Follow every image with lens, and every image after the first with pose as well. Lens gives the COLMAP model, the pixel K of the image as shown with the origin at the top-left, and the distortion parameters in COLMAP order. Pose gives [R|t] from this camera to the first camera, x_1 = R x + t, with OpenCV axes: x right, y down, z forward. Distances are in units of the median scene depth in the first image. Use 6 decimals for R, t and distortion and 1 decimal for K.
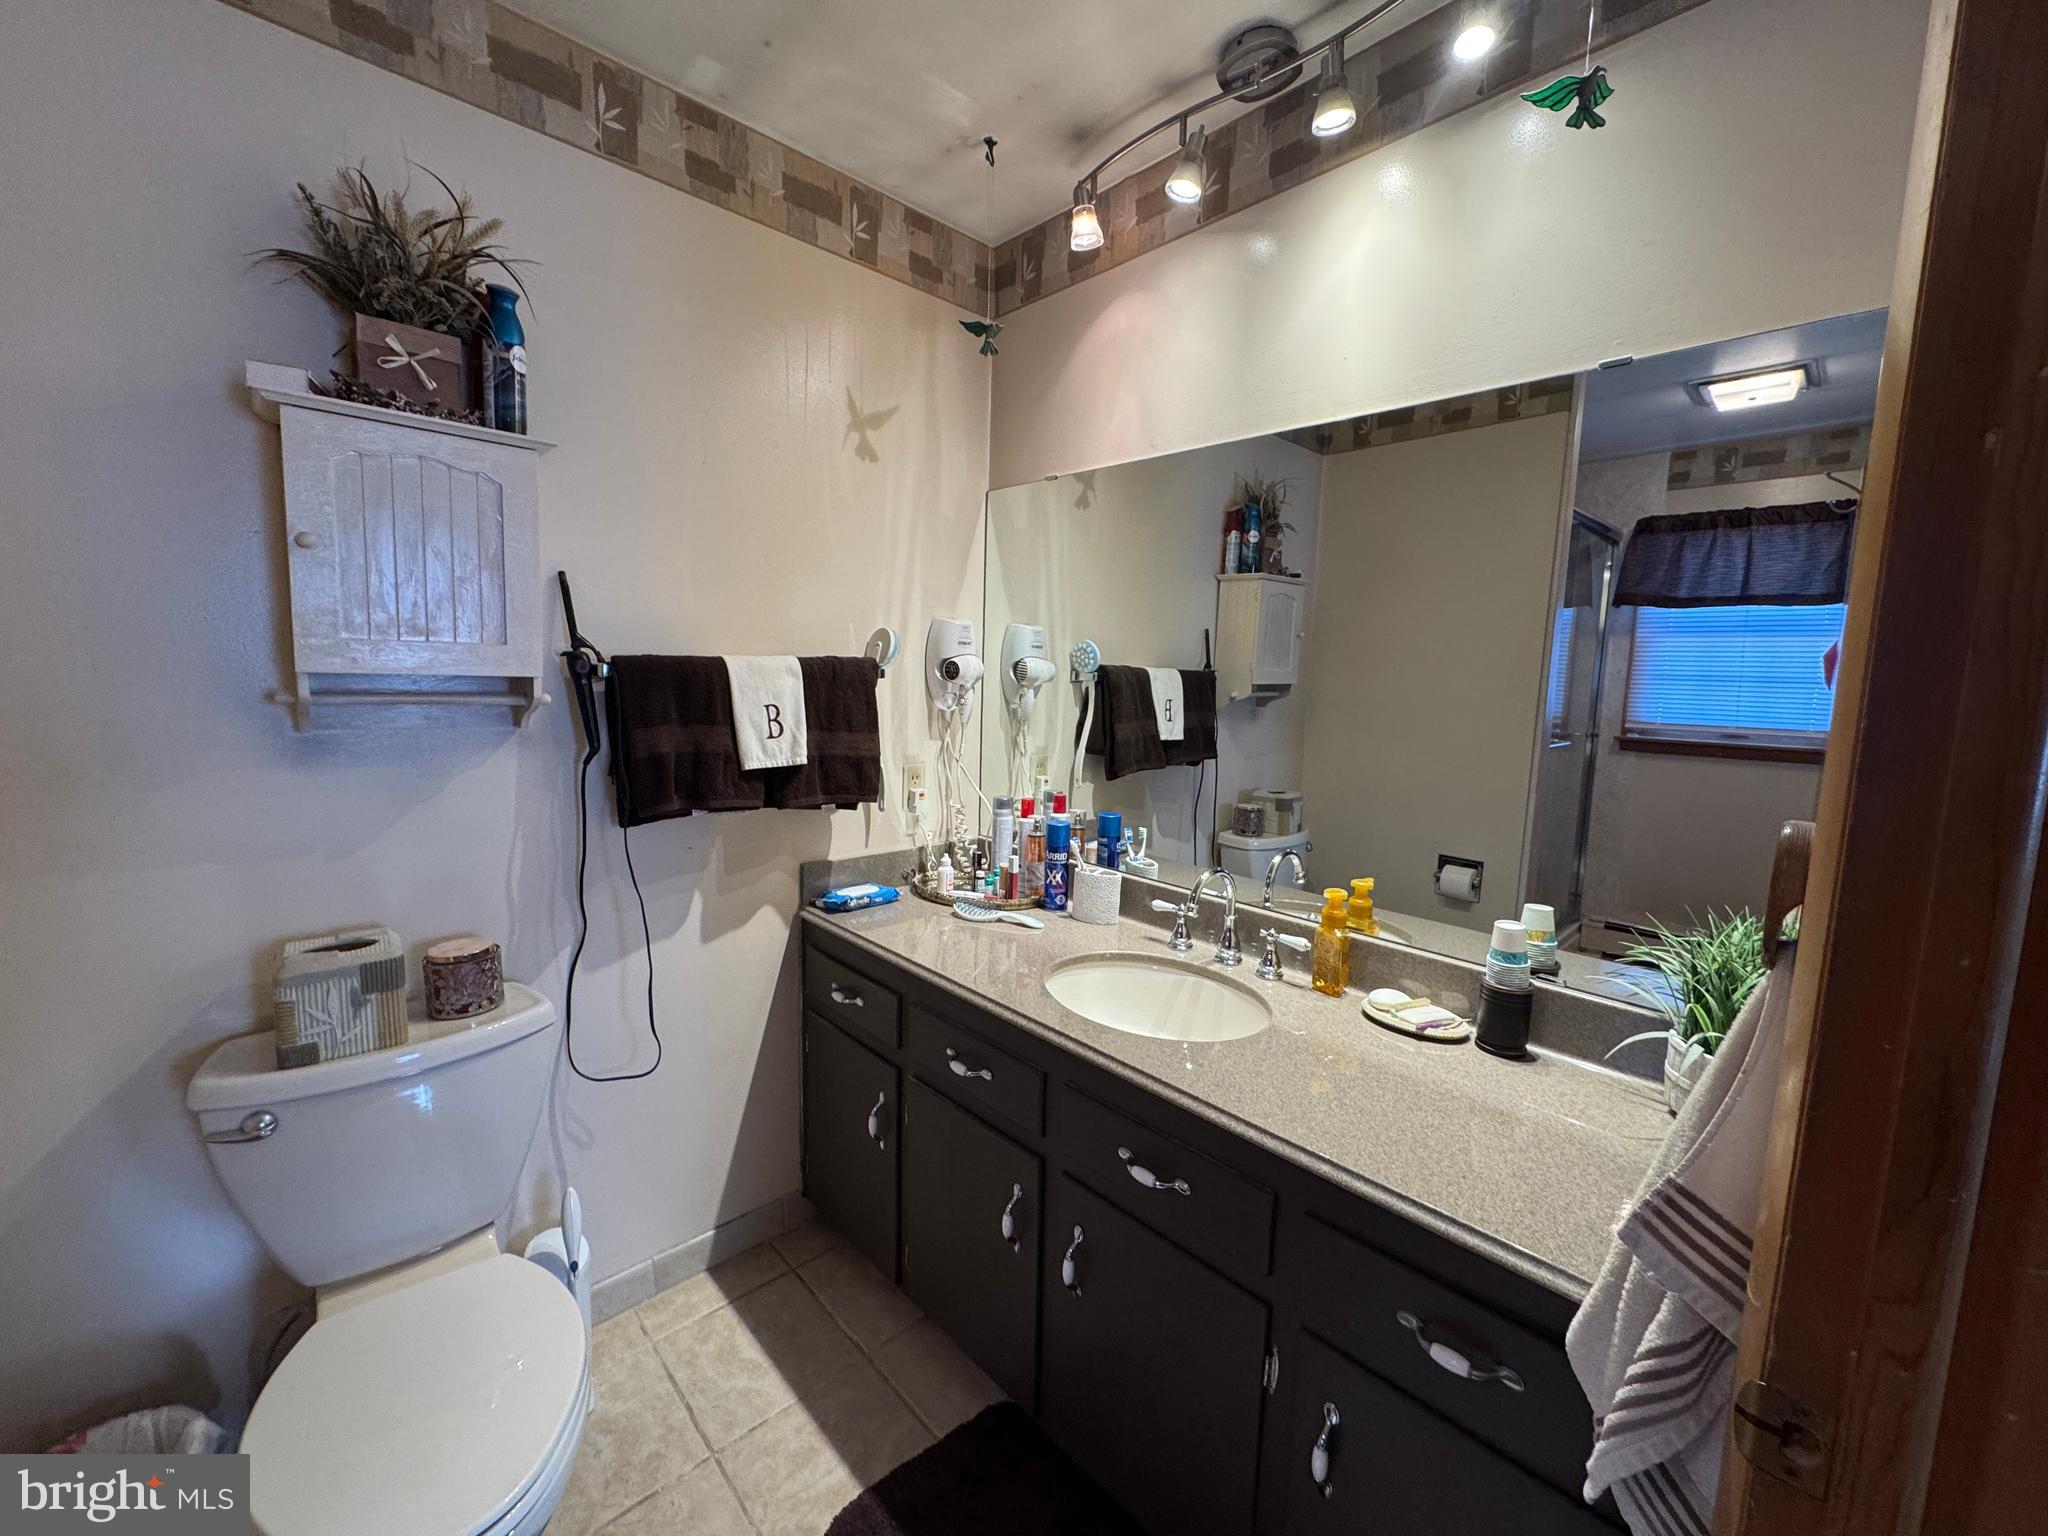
lens RADIAL K [[815.2, 0, 1022.3], [0, 815.2, 761.7], [0, 0, 1]] dist [-0.002106, -0.000052]
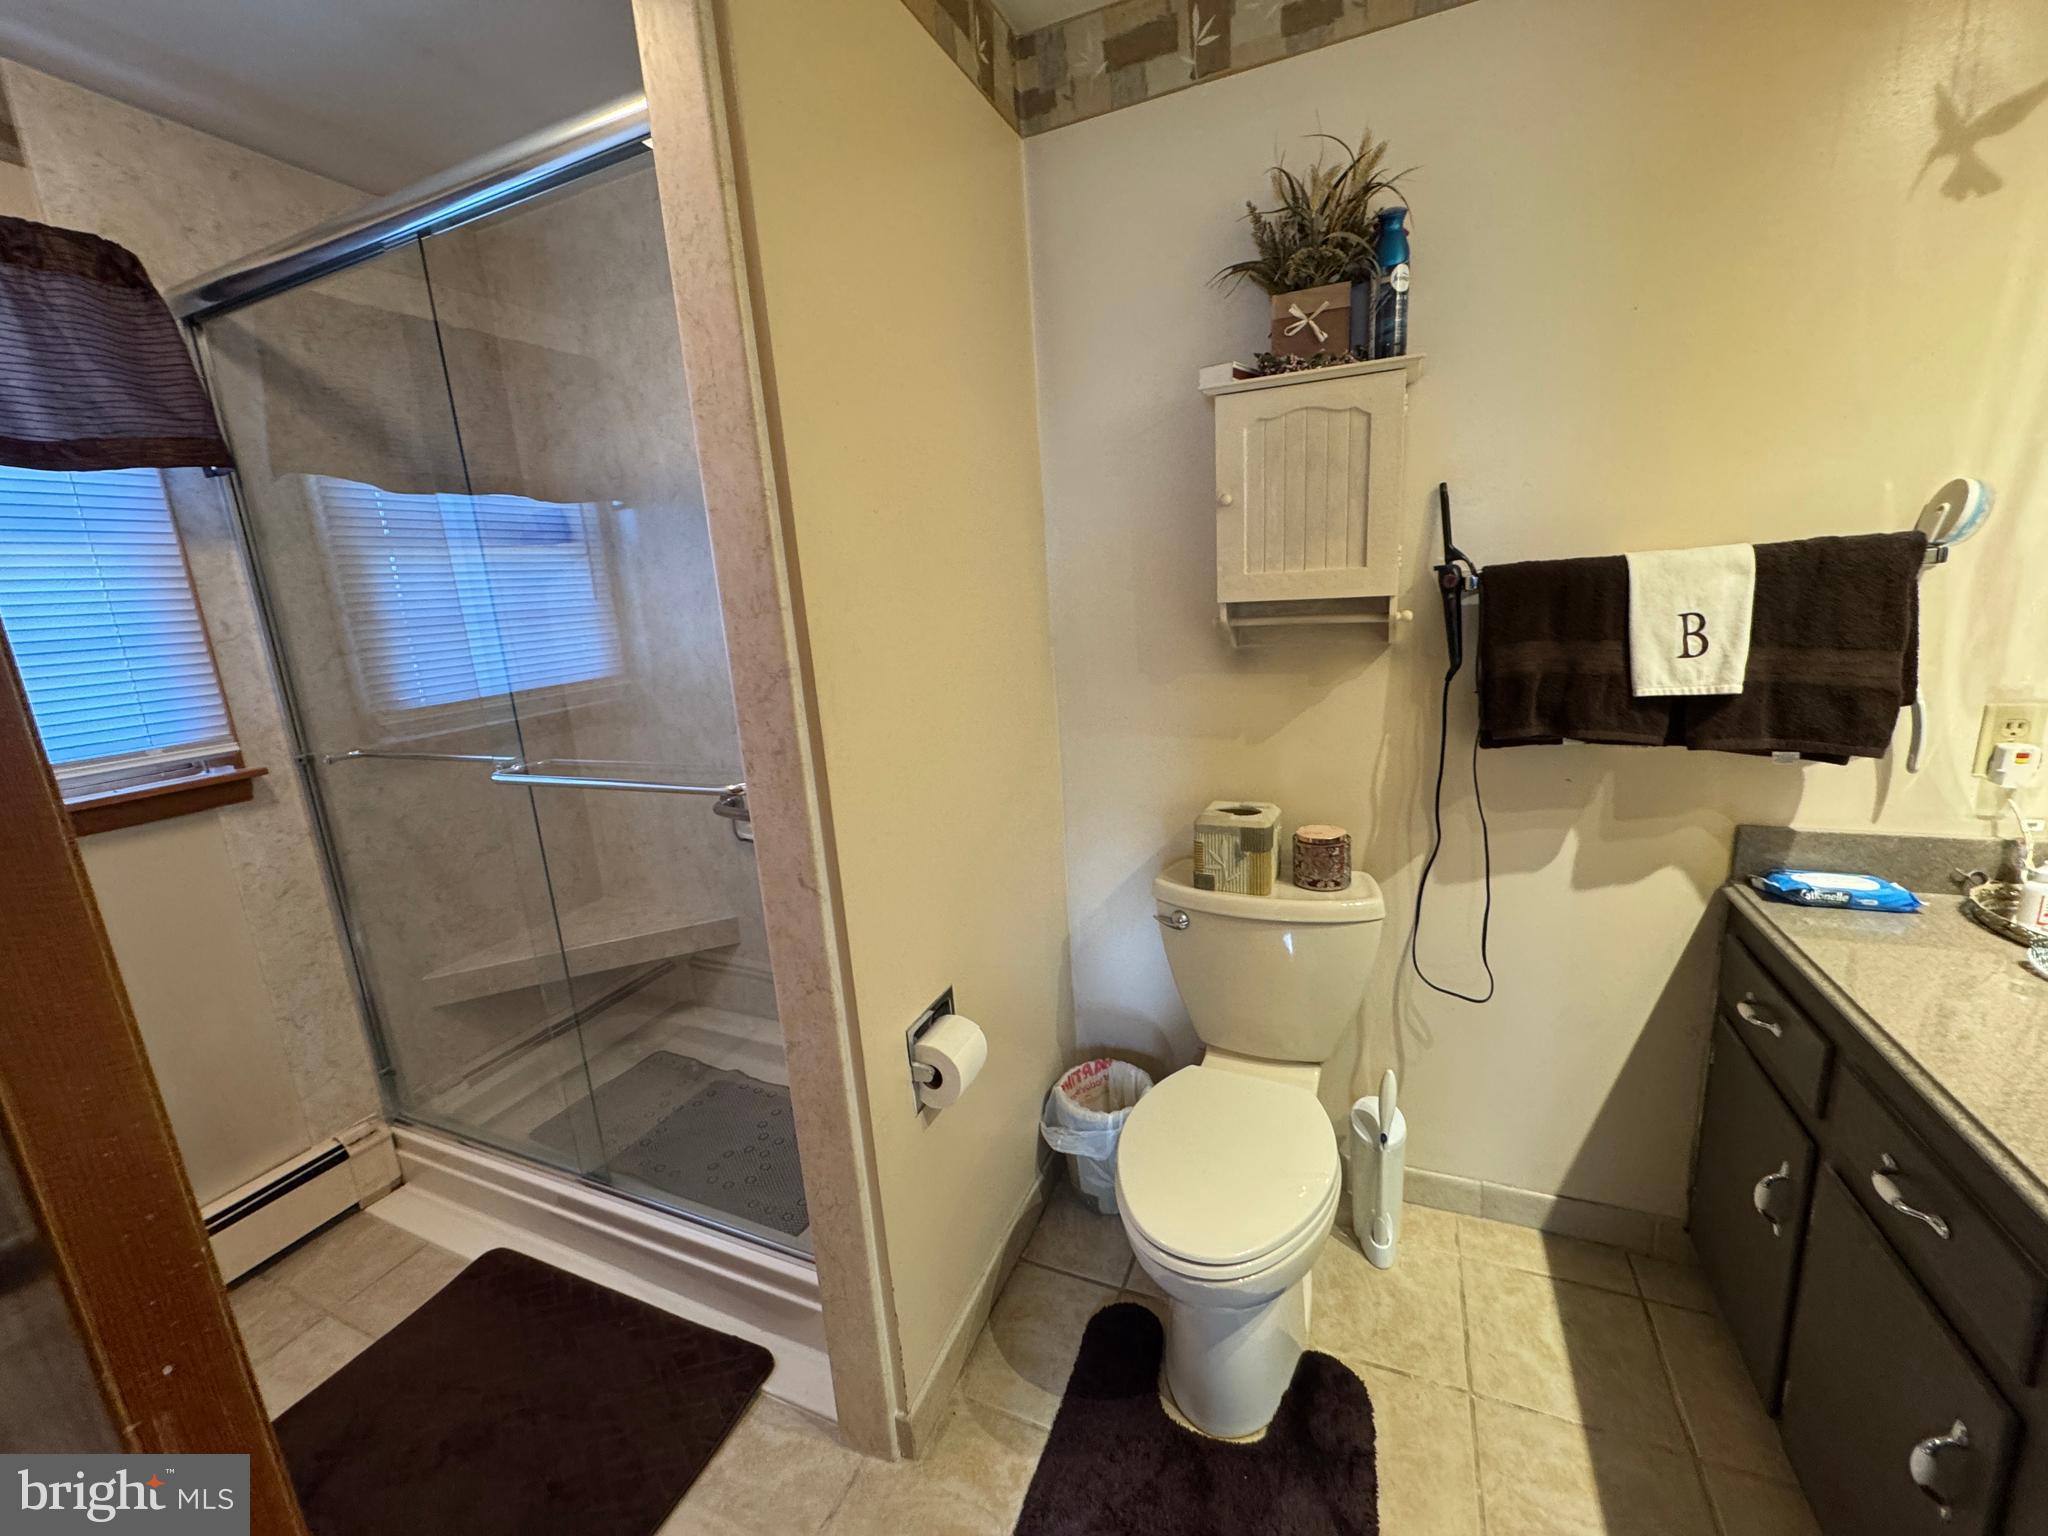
lens RADIAL K [[815.2, 0, 1022.3], [0, 815.2, 761.7], [0, 0, 1]] dist [-0.002106, -0.000052]
pose [[0.393769, 0.144223, -0.907825, 0.152143], [-0.027896, 0.989035, 0.145024, -0.024360], [0.918786, -0.031782, 0.393475, 0.111488]]
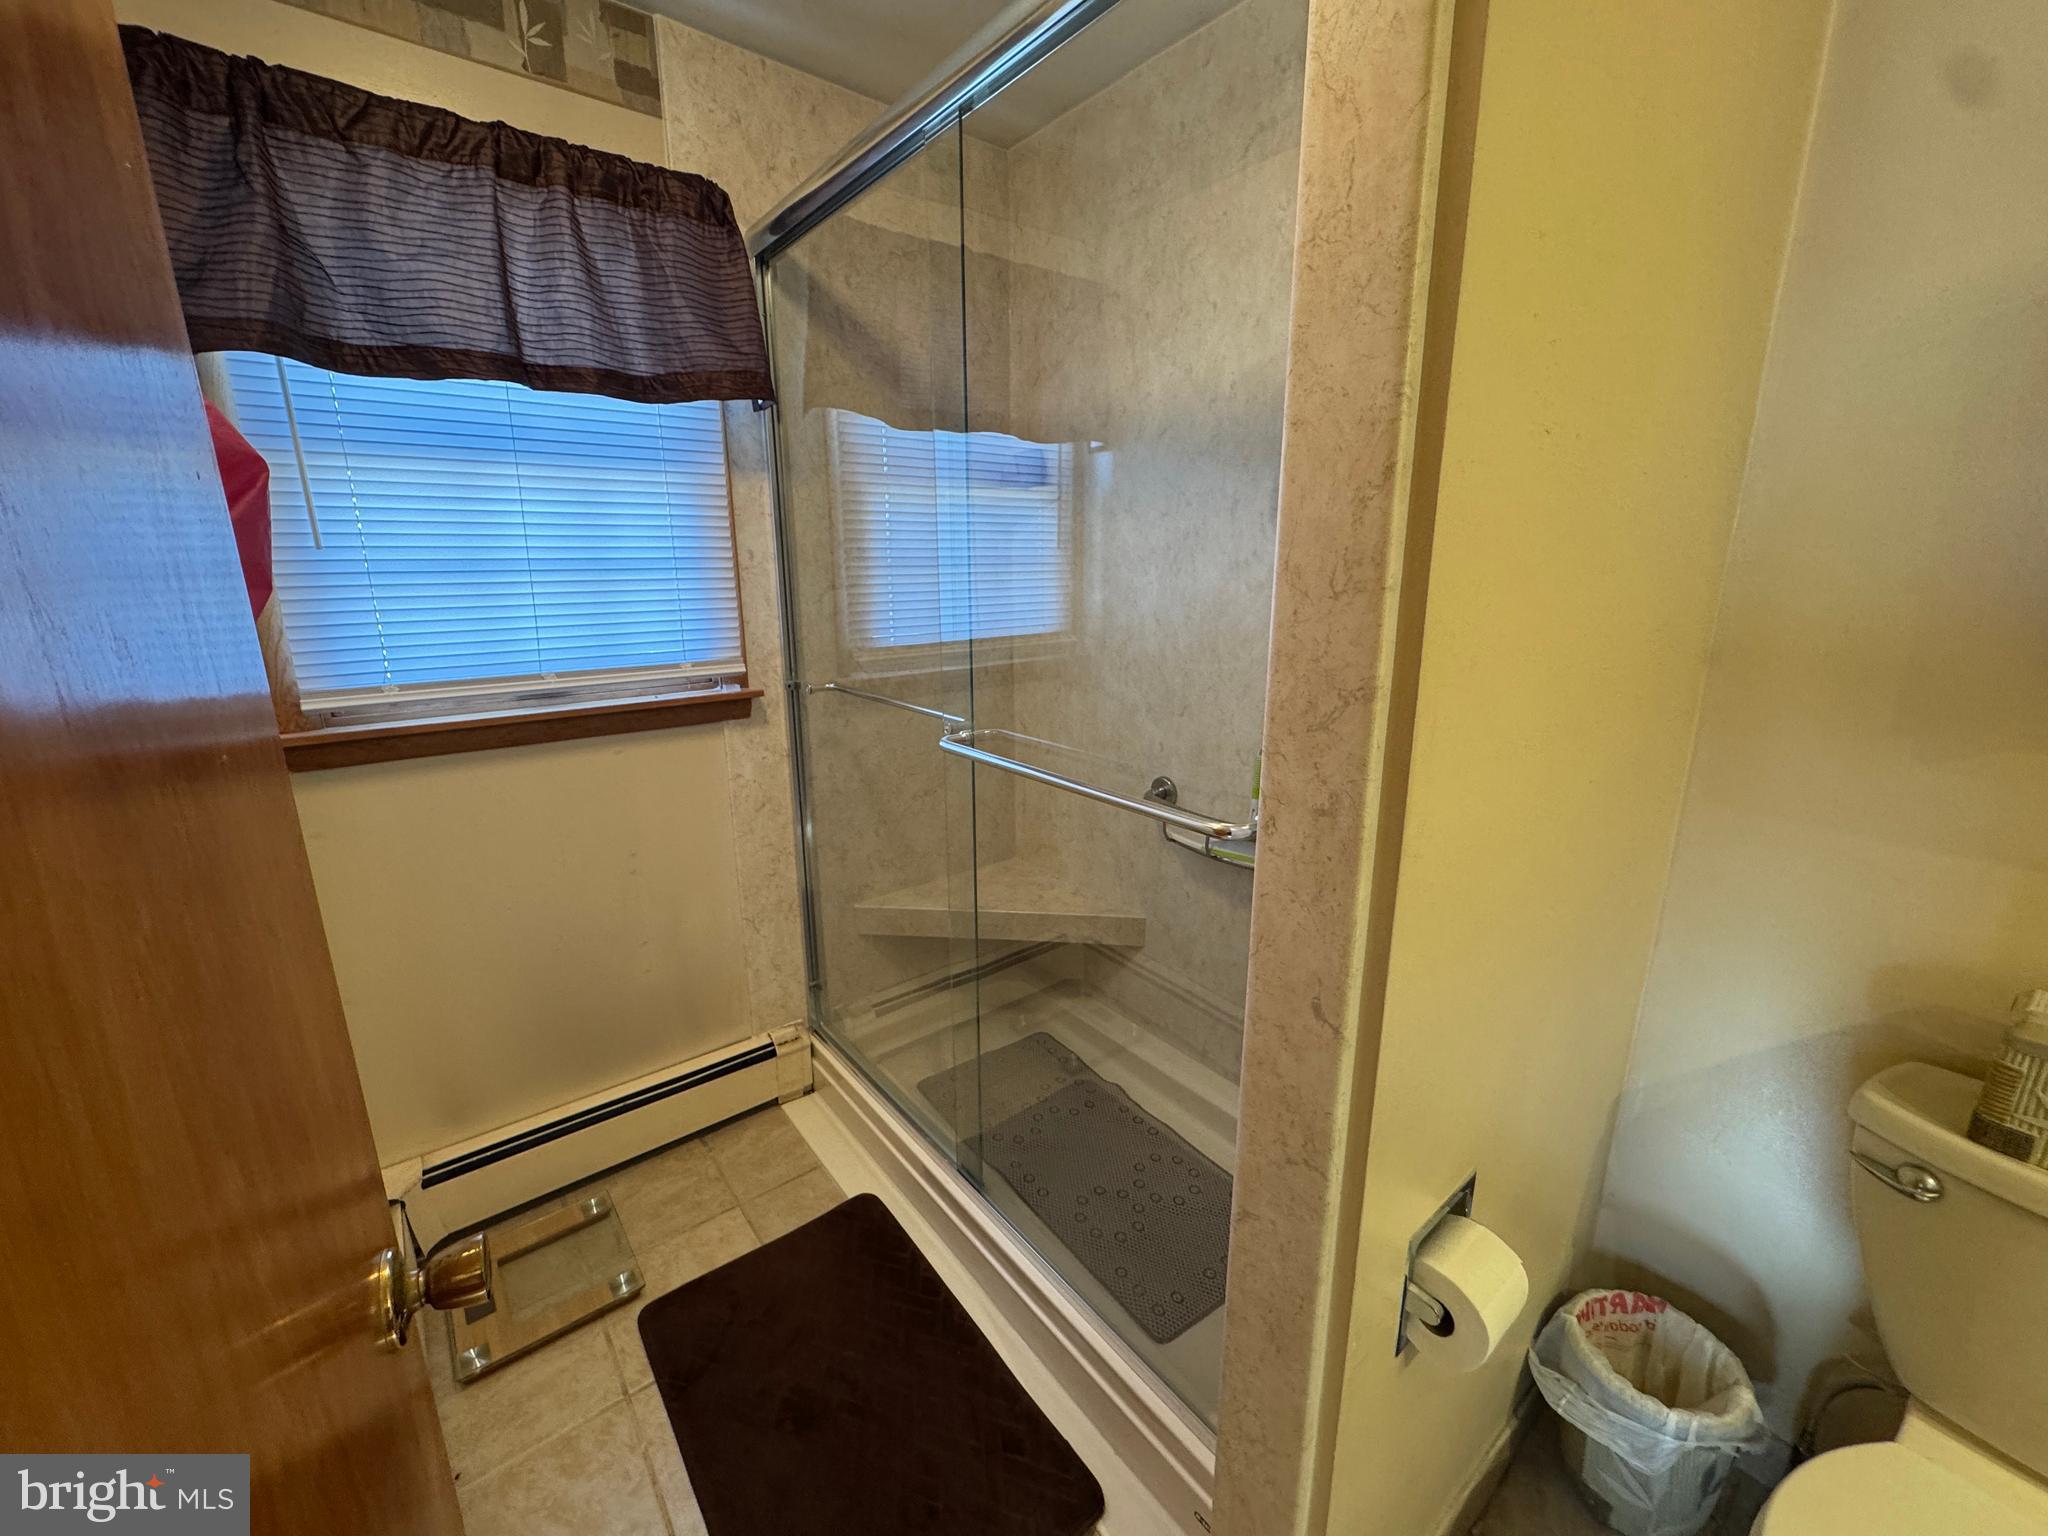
lens RADIAL K [[815.2, 0, 1022.3], [0, 815.2, 761.7], [0, 0, 1]] dist [-0.002106, -0.000052]
pose [[-0.084540, 0.215270, -0.972888, -0.096737], [-0.111327, 0.968230, 0.223913, -0.032258], [0.990181, 0.127239, -0.057888, 0.059467]]
